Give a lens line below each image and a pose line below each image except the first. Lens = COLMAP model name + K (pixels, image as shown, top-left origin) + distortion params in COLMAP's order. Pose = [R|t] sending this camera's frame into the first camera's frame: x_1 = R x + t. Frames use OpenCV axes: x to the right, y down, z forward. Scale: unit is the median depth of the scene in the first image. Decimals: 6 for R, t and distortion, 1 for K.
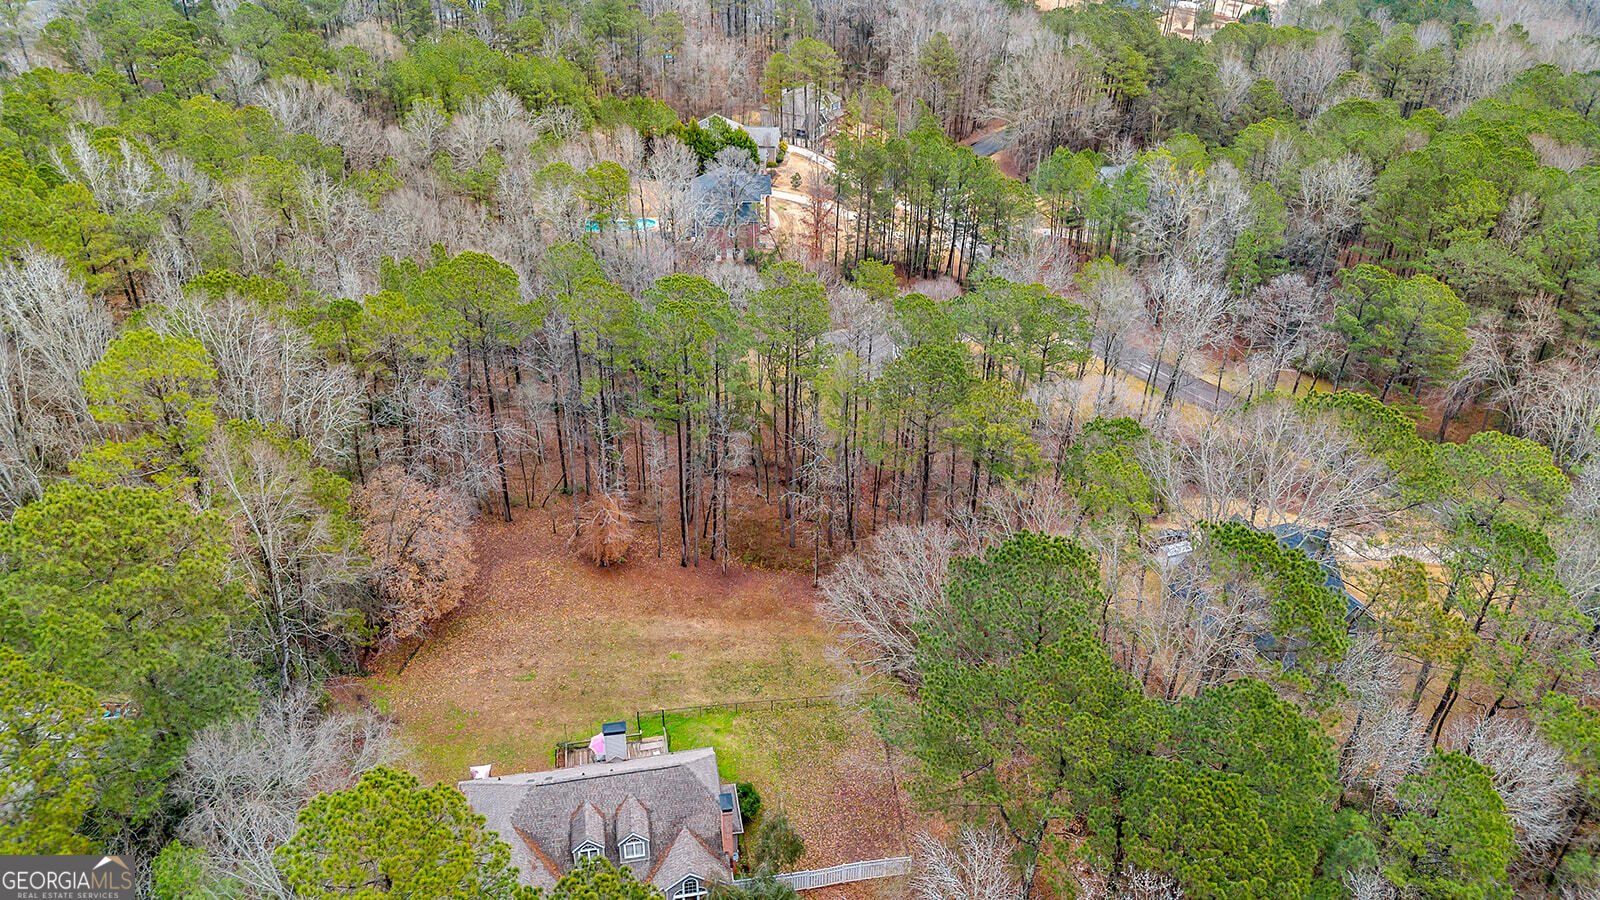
lens RADIAL K [[1127.3, 0, 807.2], [0, 1127.3, 447.6], [0, 0, 1]] dist [0.058952, -0.006110]
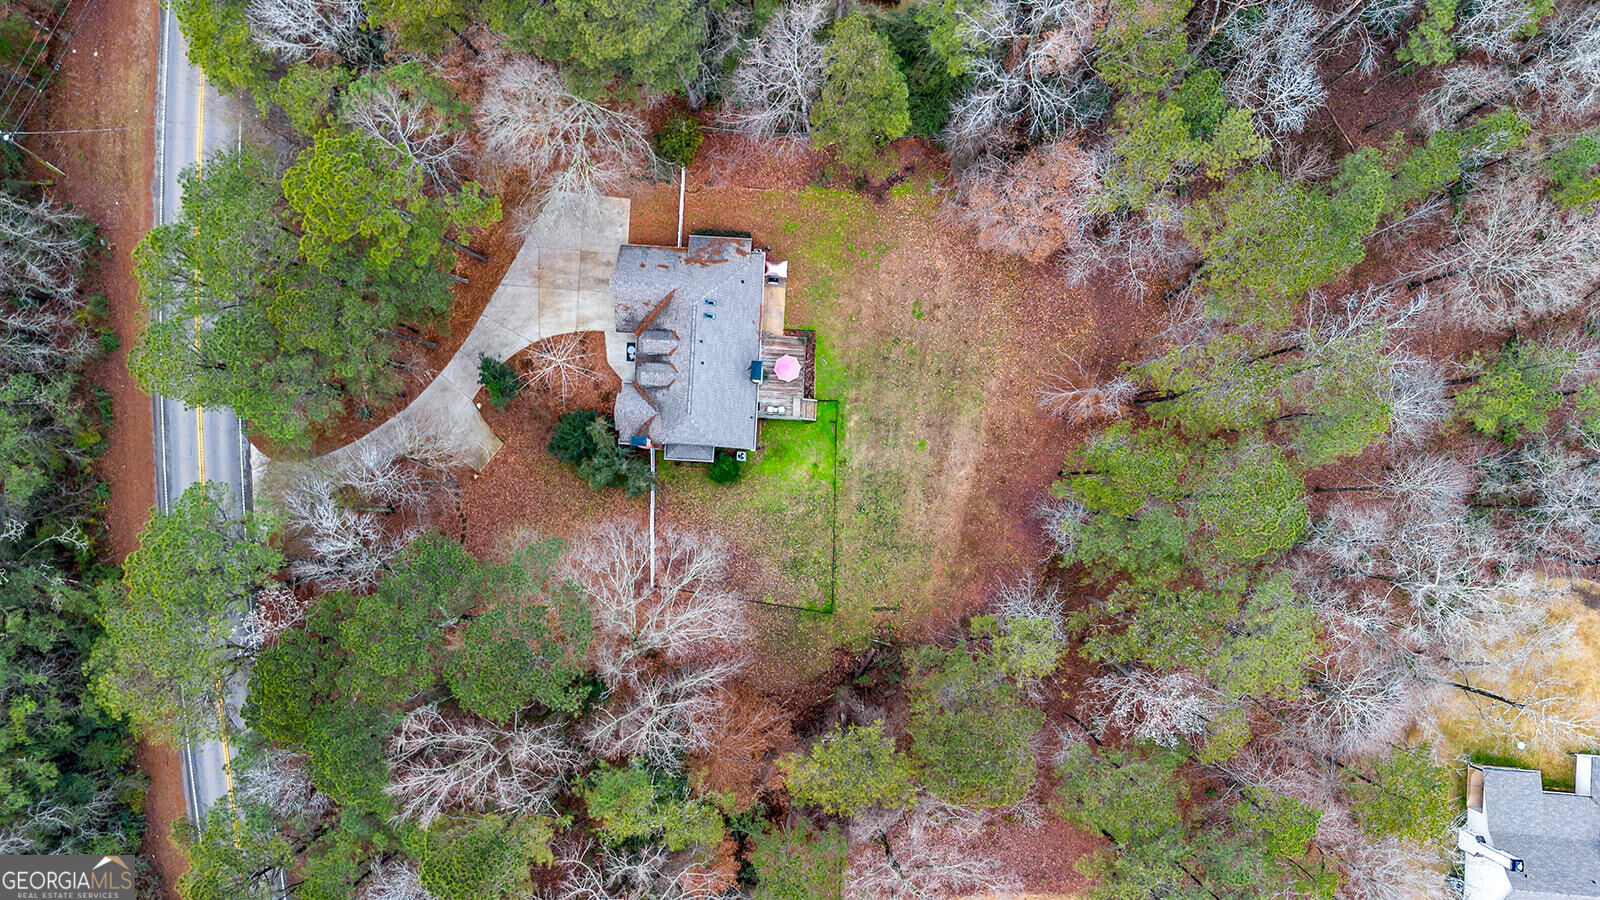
lens RADIAL K [[1127.3, 0, 807.2], [0, 1127.3, 447.6], [0, 0, 1]] dist [0.058952, -0.006110]
pose [[-0.241505, 0.968849, -0.054841, -0.034619], [-0.494693, -0.074299, 0.865886, -0.807220], [0.834838, 0.236245, 0.497226, 0.442770]]
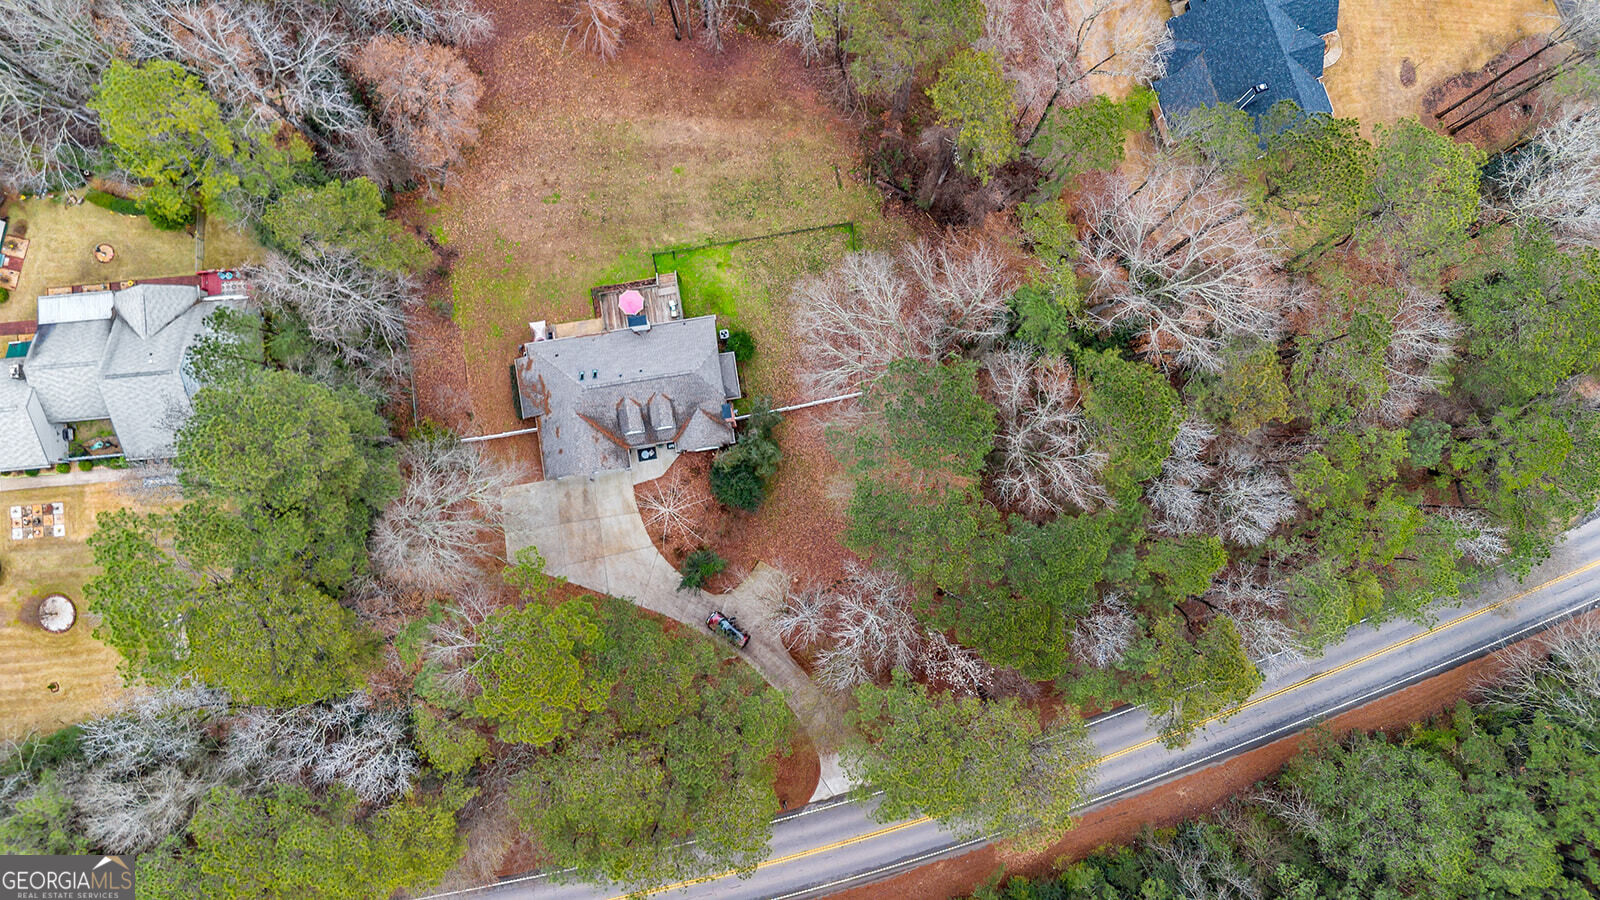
lens RADIAL K [[1127.3, 0, 807.2], [0, 1127.3, 447.6], [0, 0, 1]] dist [0.058952, -0.006110]
pose [[0.999420, 0.033958, -0.002724, 0.028229], [-0.016555, 0.553998, 0.832354, -0.709739], [0.029775, -0.831825, 0.554238, 0.172944]]
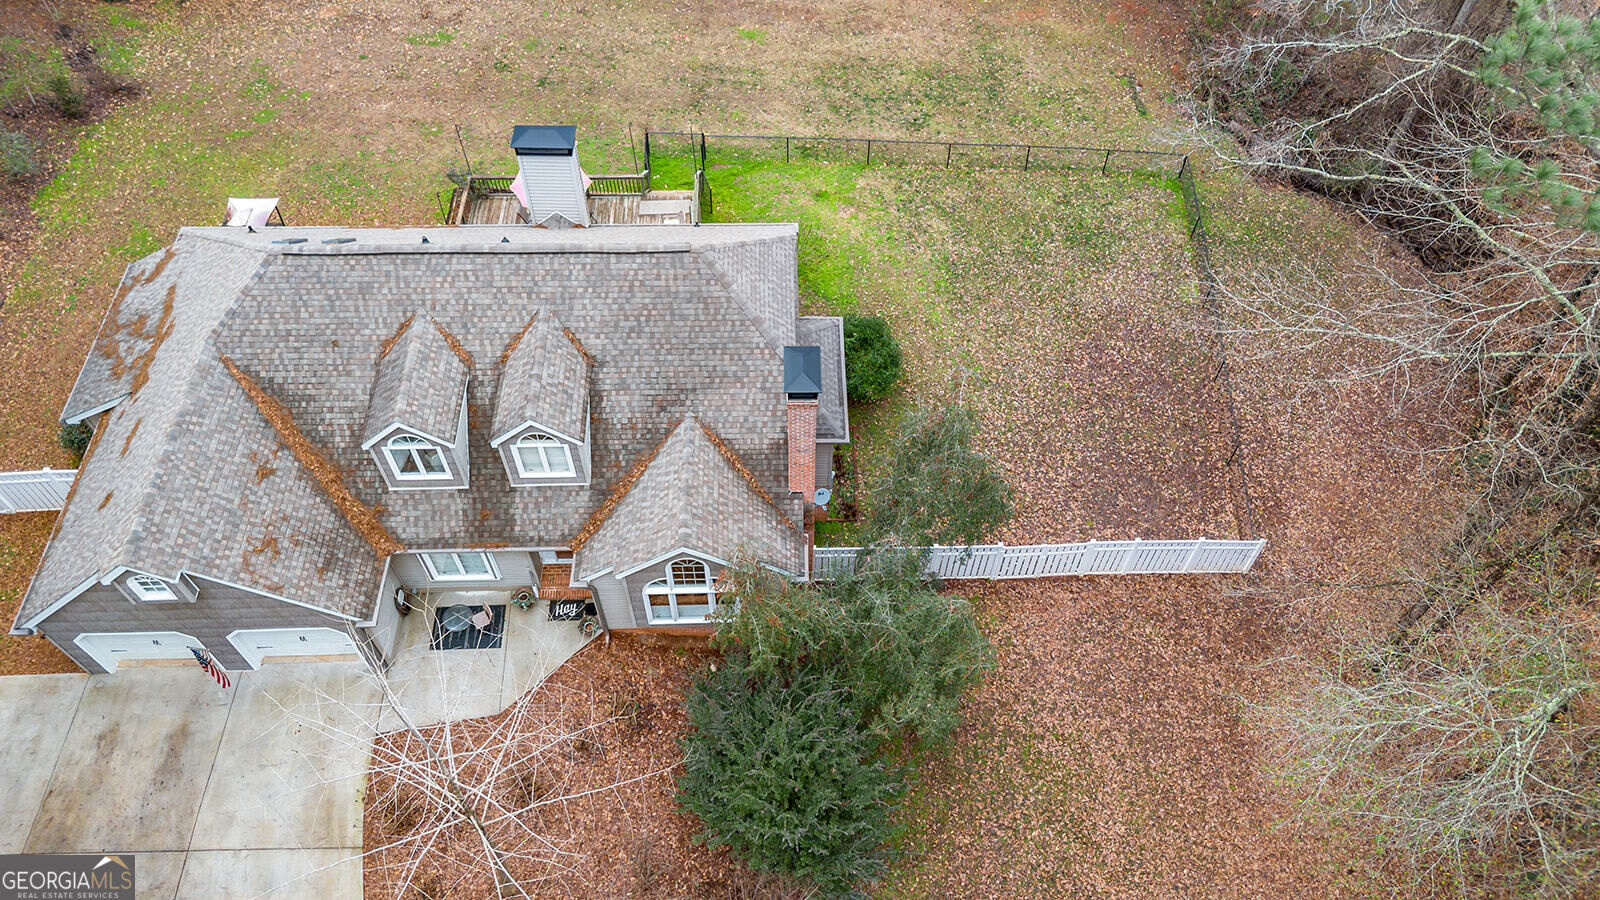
lens RADIAL K [[1127.3, 0, 807.2], [0, 1127.3, 447.6], [0, 0, 1]] dist [0.058952, -0.006110]
pose [[0.986407, 0.131358, -0.098724, -0.029789], [-0.080252, 0.909382, 0.408147, 0.171494], [0.143392, -0.394676, 0.907562, 0.598782]]
